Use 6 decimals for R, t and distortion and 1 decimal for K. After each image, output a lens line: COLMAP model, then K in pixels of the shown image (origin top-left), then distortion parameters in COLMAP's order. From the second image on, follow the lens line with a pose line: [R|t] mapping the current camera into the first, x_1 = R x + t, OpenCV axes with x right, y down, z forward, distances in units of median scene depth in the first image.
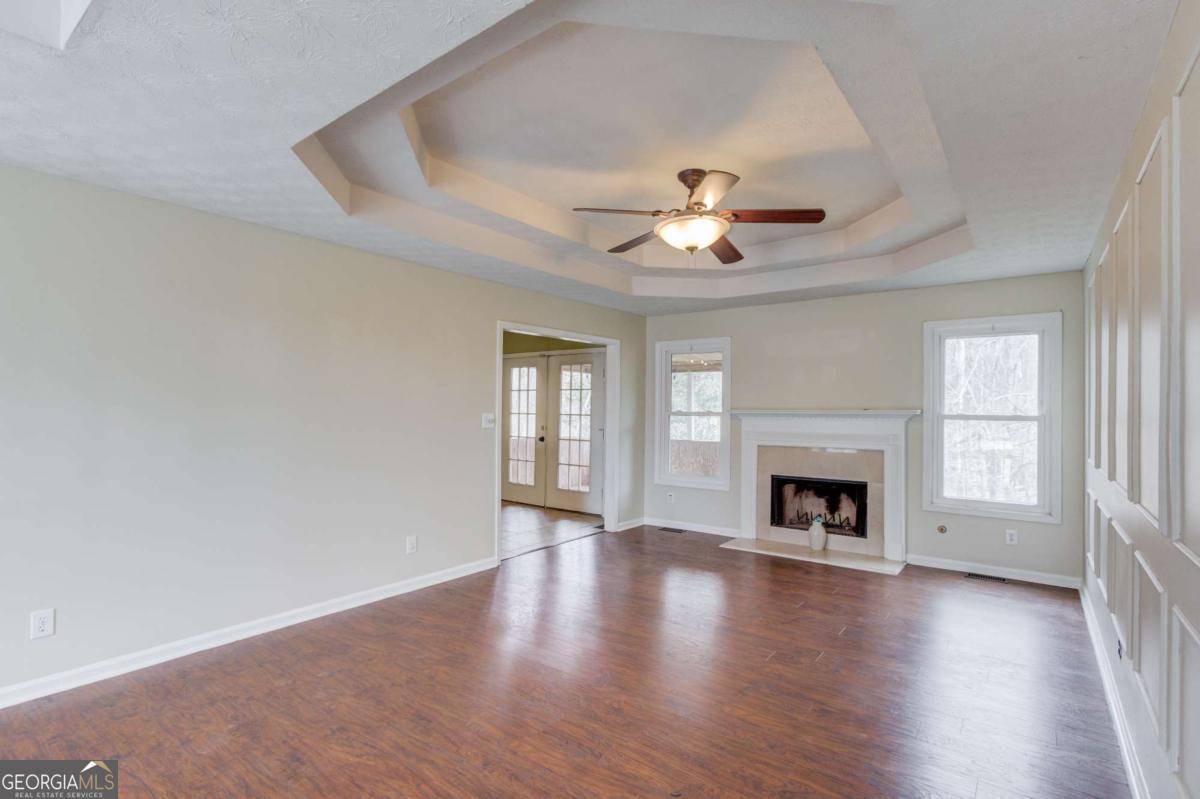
lens RADIAL K [[579.3, 0, 606.1], [0, 579.3, 406.1], [0, 0, 1]] dist [-0.002188, 0.002221]
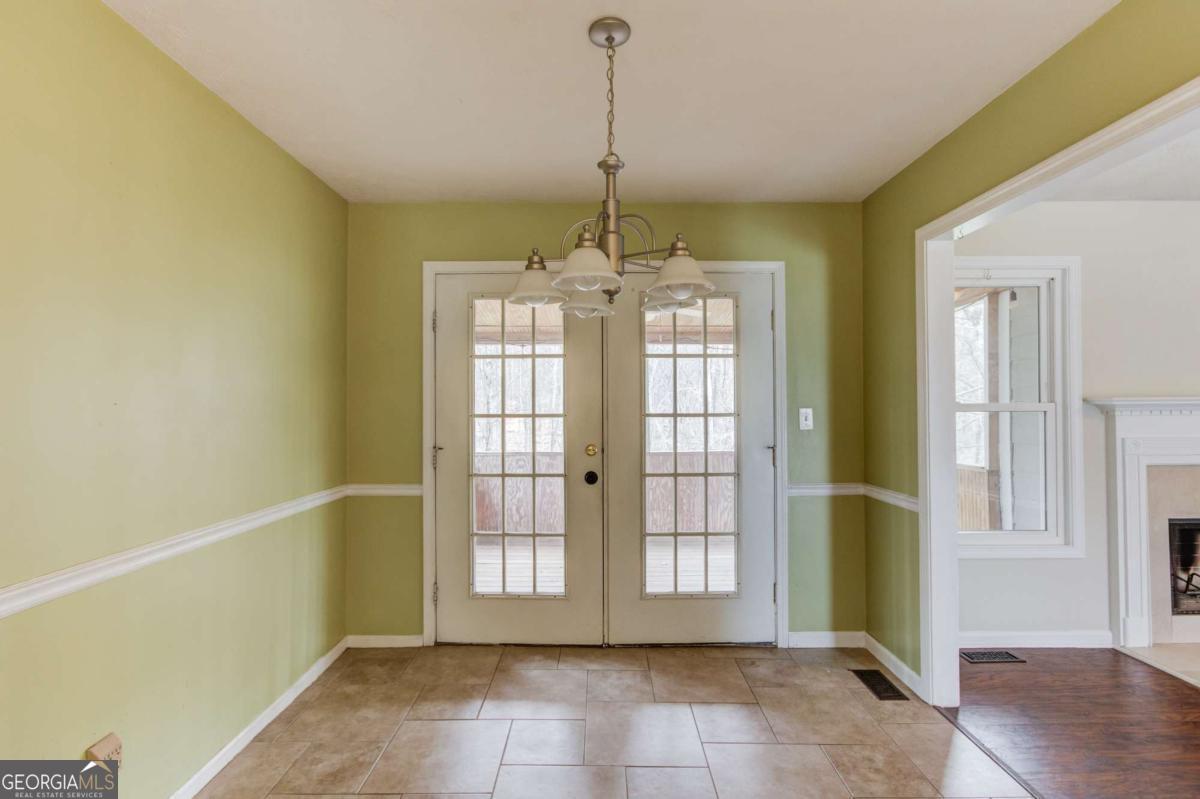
lens RADIAL K [[579.3, 0, 596.8], [0, 579.3, 403.8], [0, 0, 1]] dist [-0.002188, 0.002221]
pose [[0.802474, -0.014122, 0.596520, -0.451082], [0.010853, 0.999900, 0.009071, 0.002723], [-0.596589, -0.000806, 0.802547, 0.881585]]
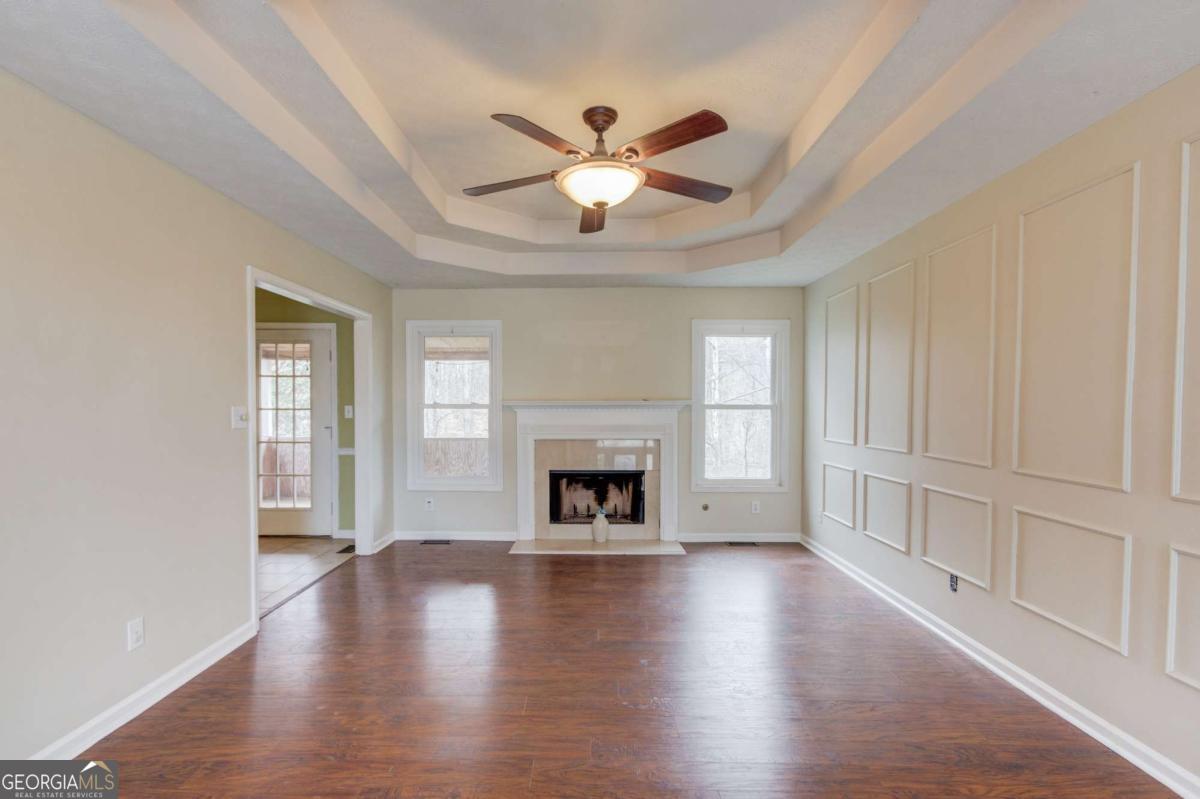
lens RADIAL K [[579.3, 0, 590.3], [0, 579.3, 420.1], [0, 0, 1]] dist [-0.002188, 0.002221]
pose [[0.813416, -0.021171, 0.581297, -0.213493], [0.002157, 0.999440, 0.033382, 0.005712], [-0.581679, -0.025899, 0.813006, 0.194416]]
